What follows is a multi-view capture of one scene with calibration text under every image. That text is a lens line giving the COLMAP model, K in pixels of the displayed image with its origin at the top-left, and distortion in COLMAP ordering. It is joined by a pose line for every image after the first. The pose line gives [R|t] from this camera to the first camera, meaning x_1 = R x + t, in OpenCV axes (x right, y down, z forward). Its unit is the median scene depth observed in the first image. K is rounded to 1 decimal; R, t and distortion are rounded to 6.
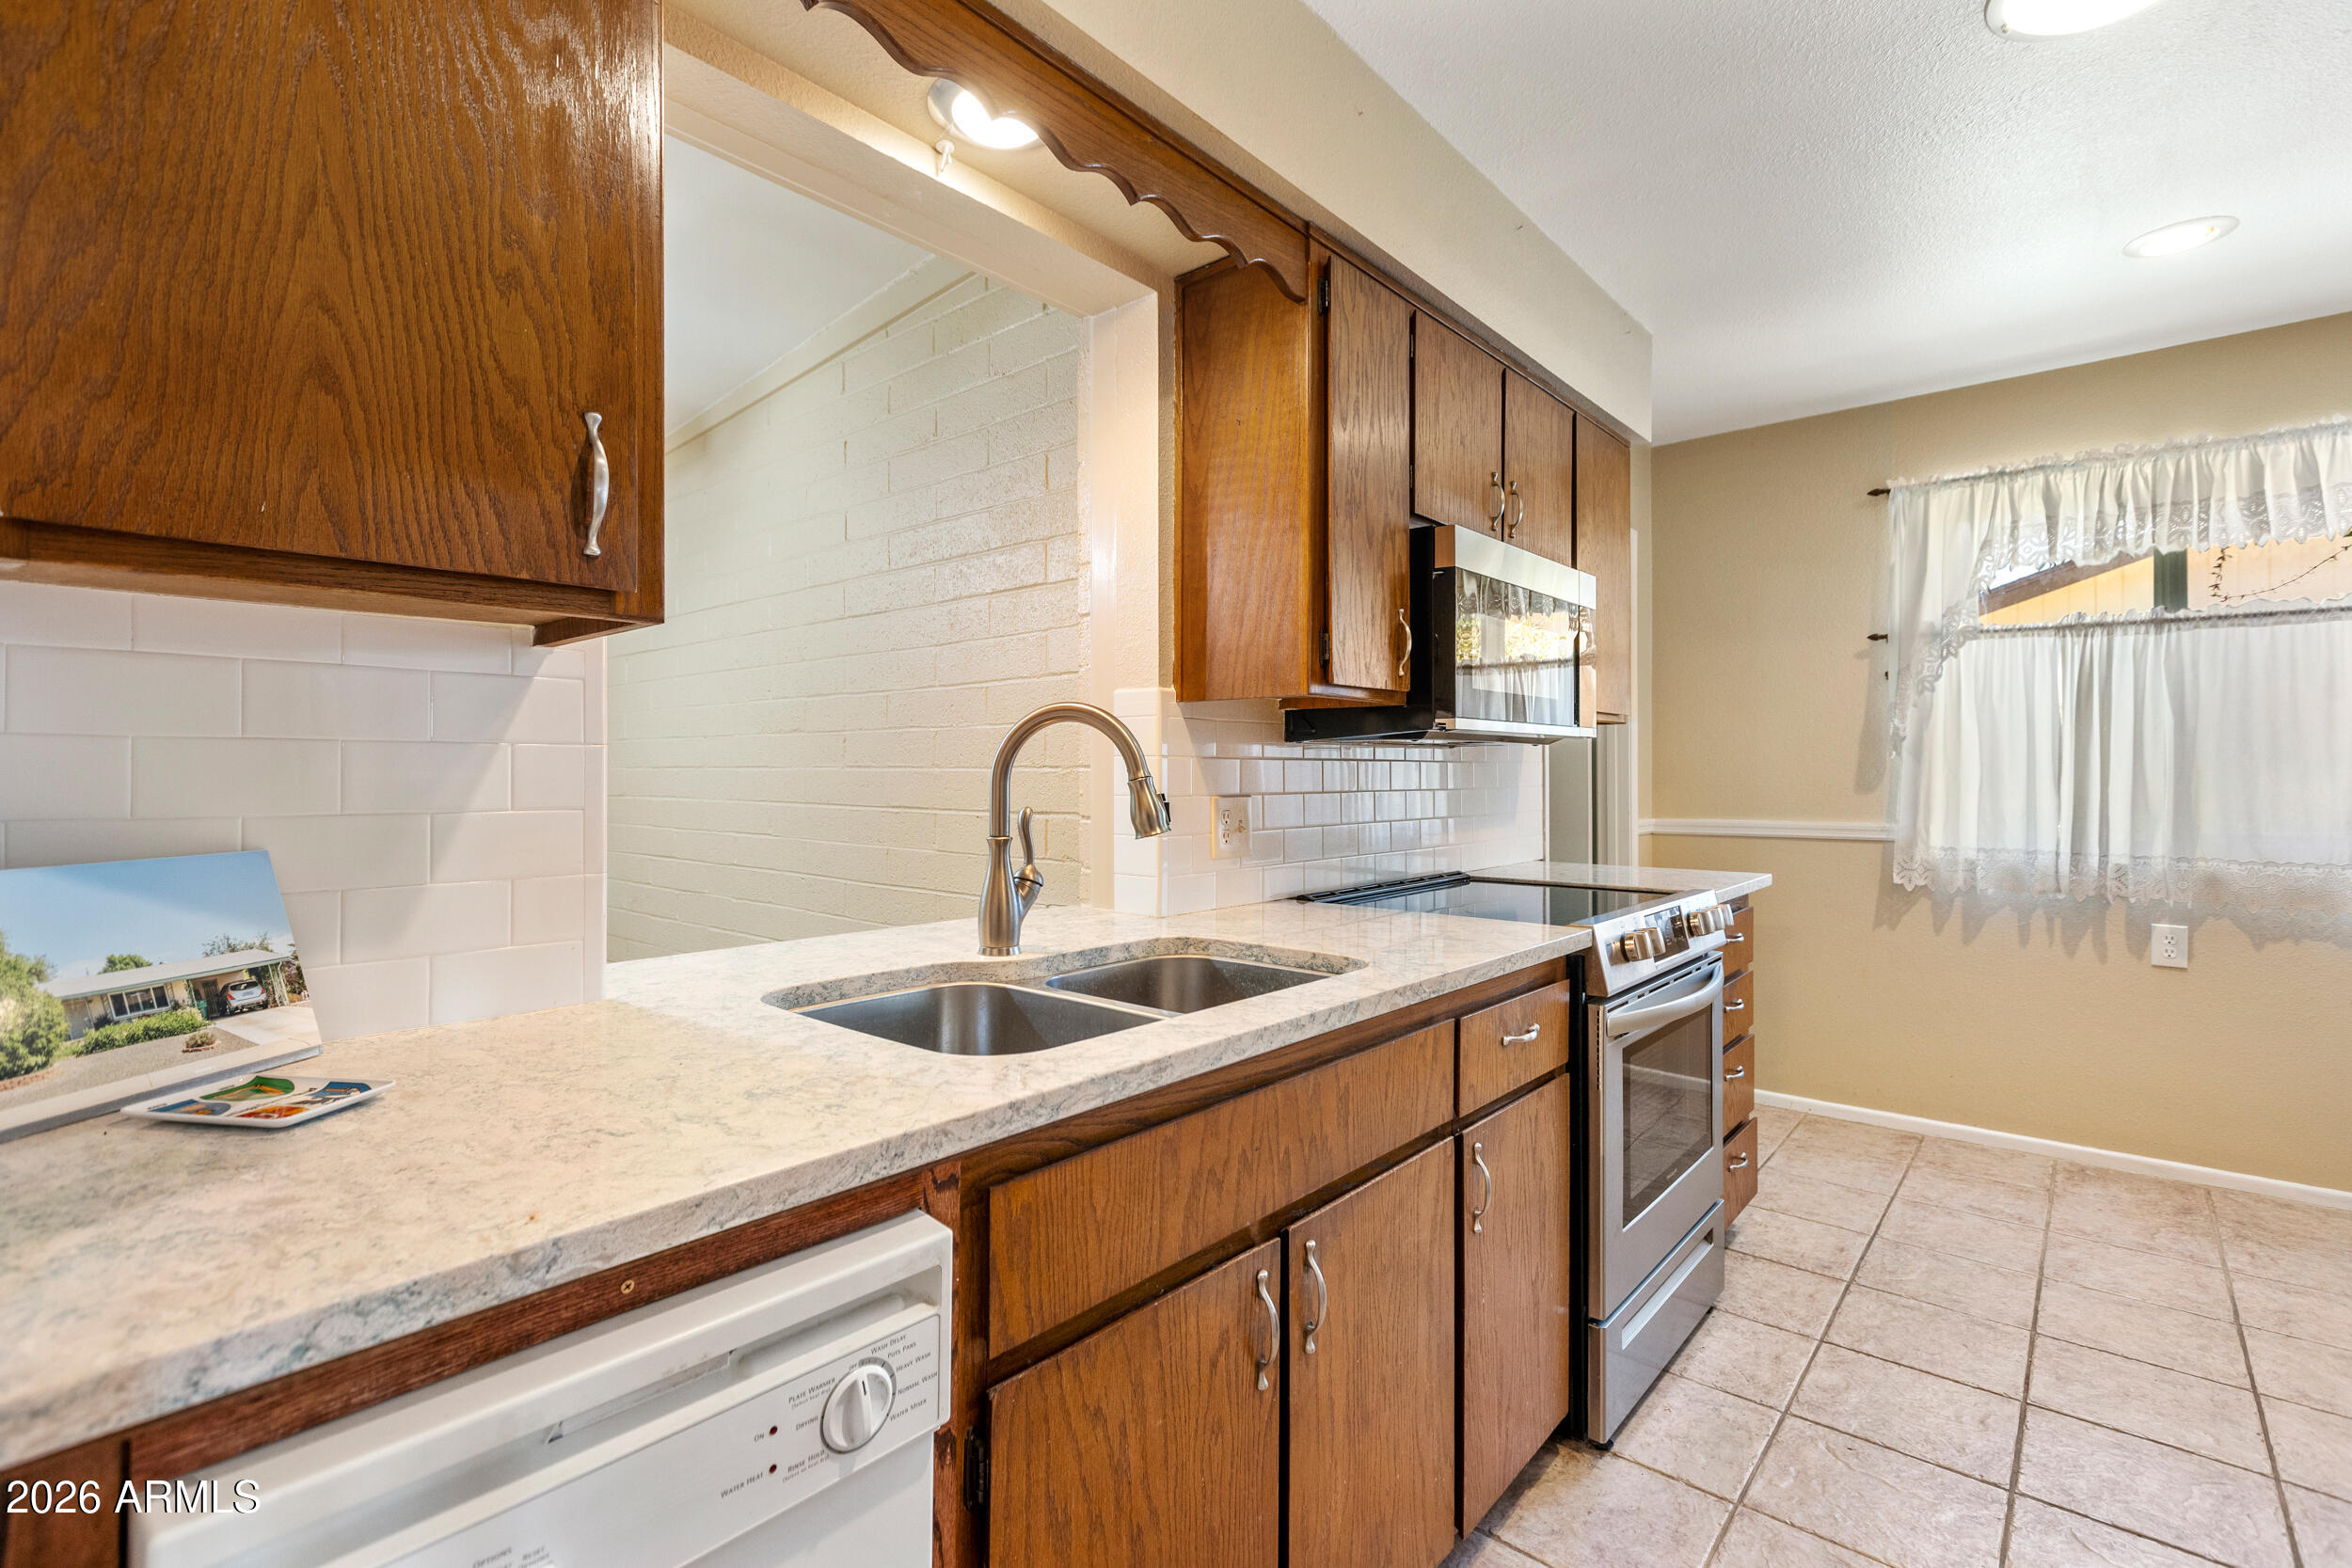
lens RADIAL K [[1062.8, 0, 1182.2], [0, 1062.8, 790.2], [0, 0, 1]] dist [0.004653, -0.001372]
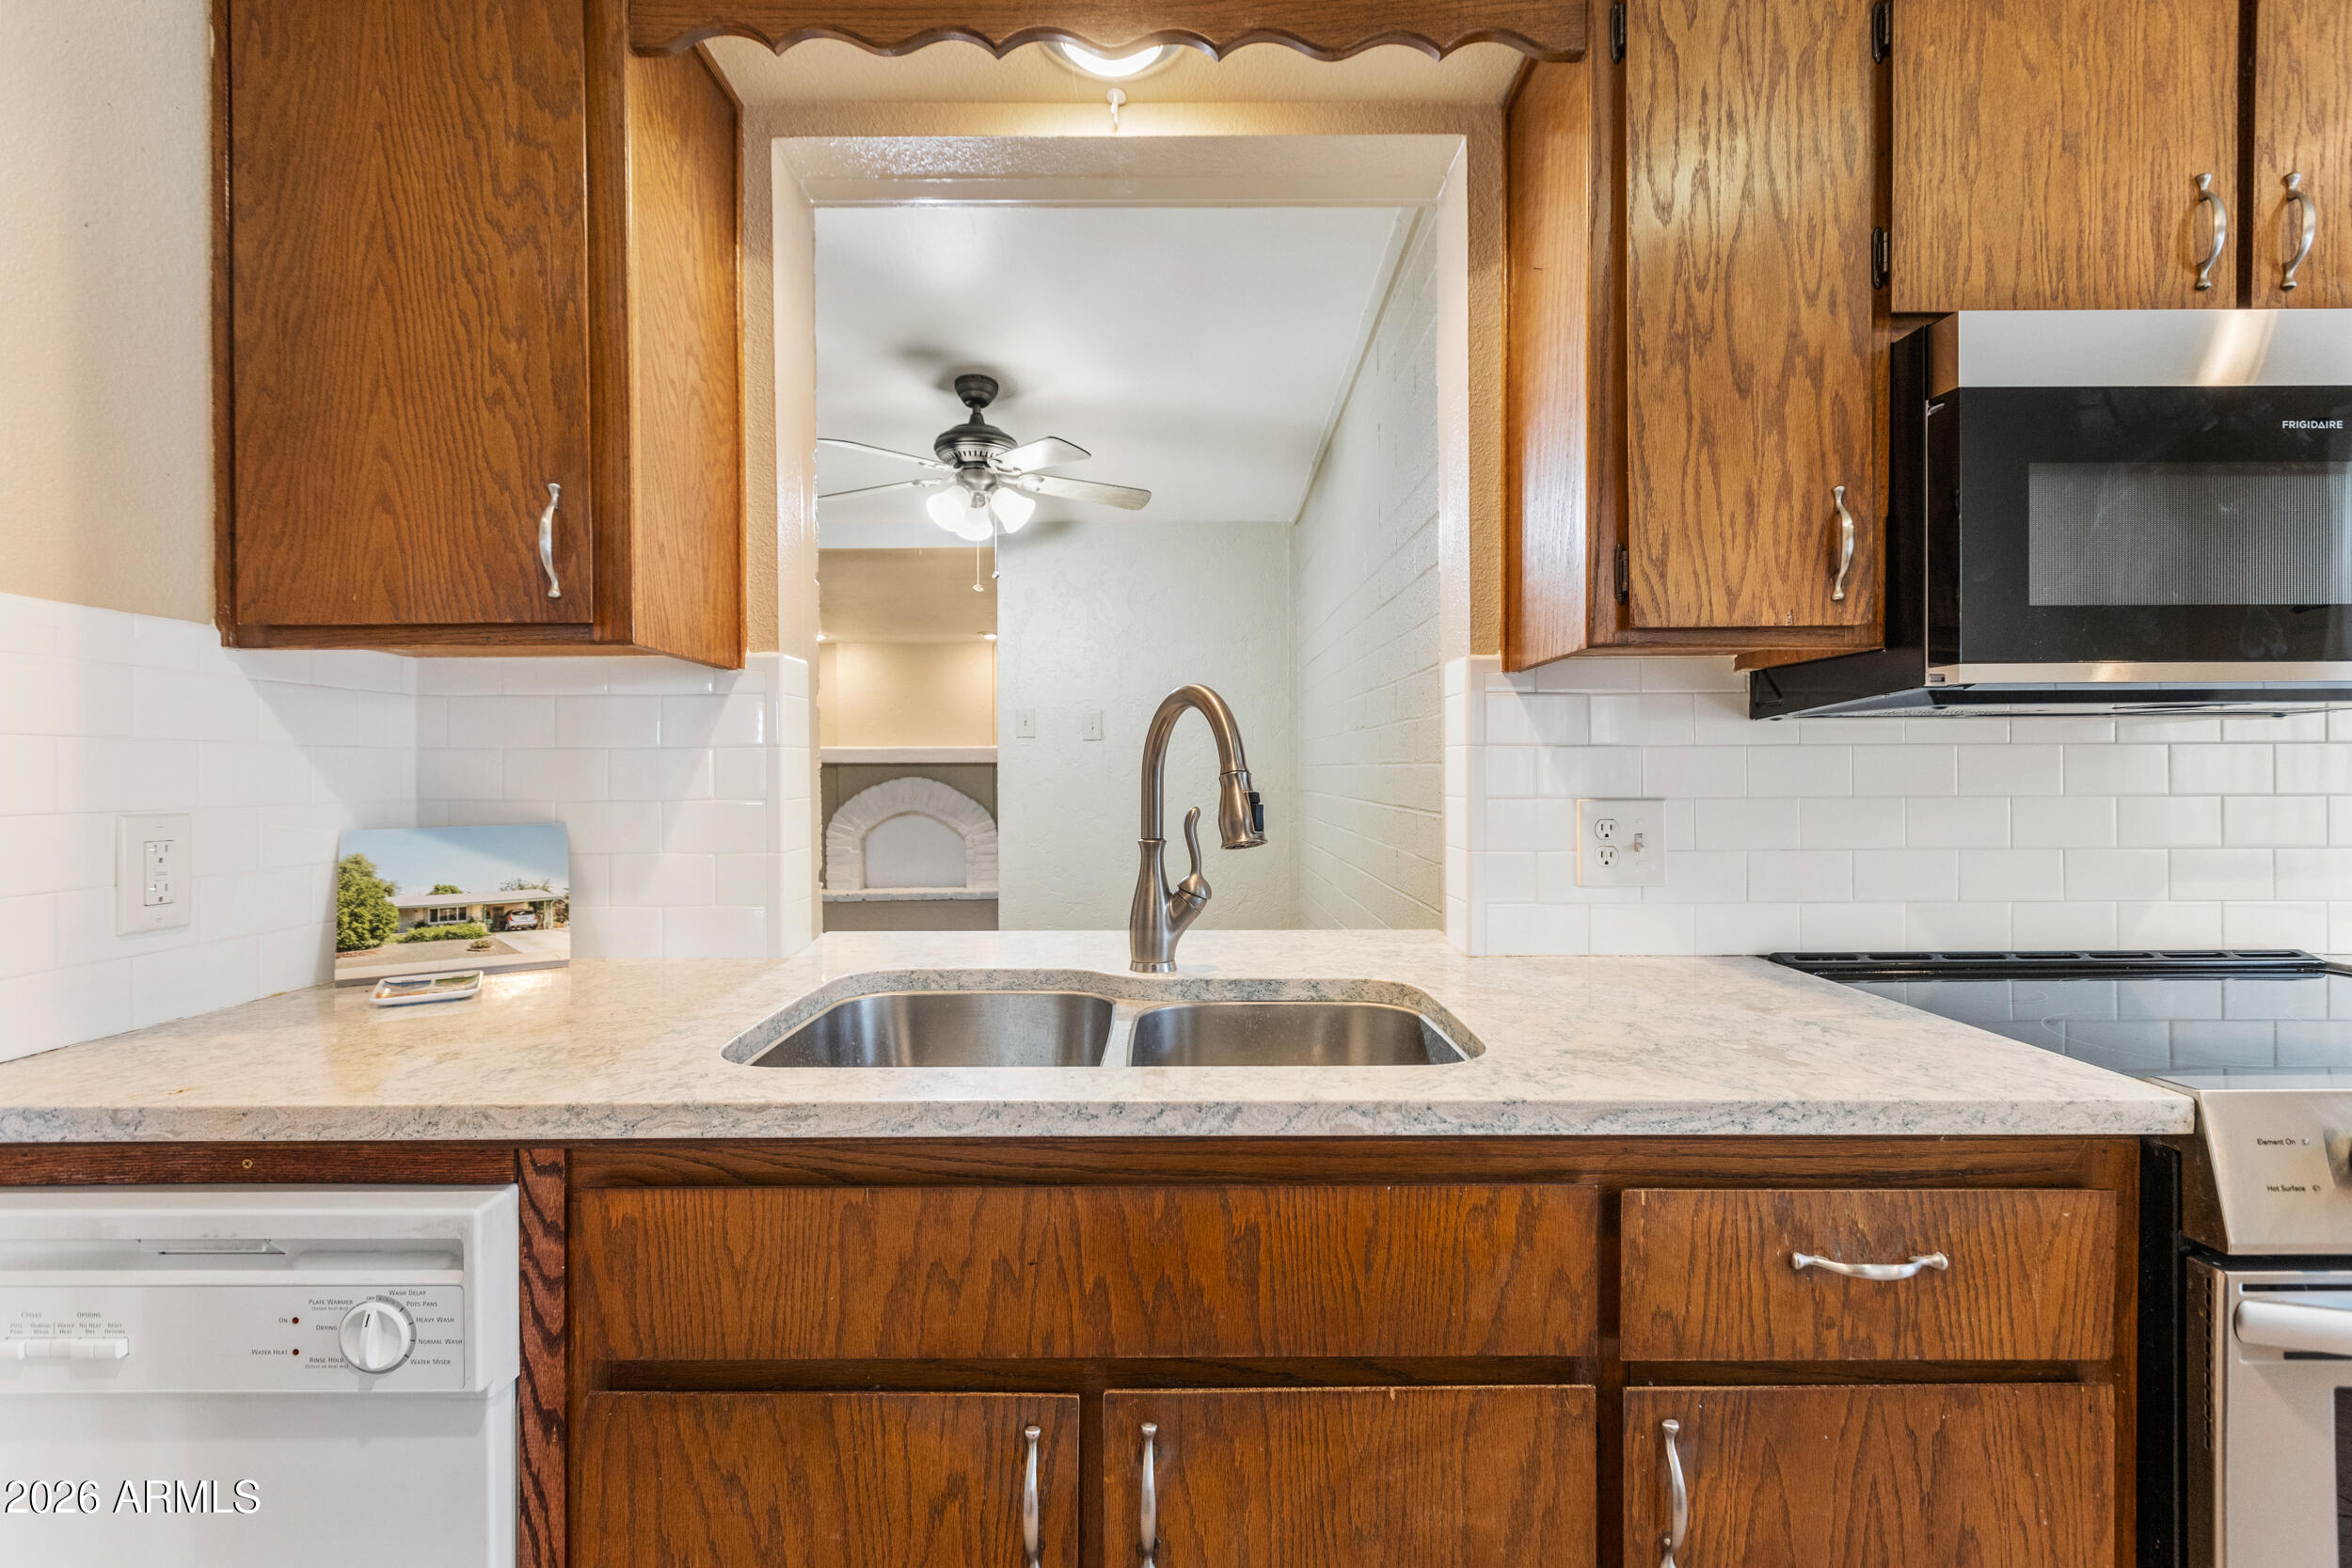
lens RADIAL K [[1062.8, 0, 1182.2], [0, 1062.8, 790.2], [0, 0, 1]] dist [0.004653, -0.001372]
pose [[0.661758, 0.009872, -0.749652, 0.903668], [-0.007383, 0.999951, 0.006651, -0.006388], [0.749681, 0.001133, 0.661799, 0.741275]]
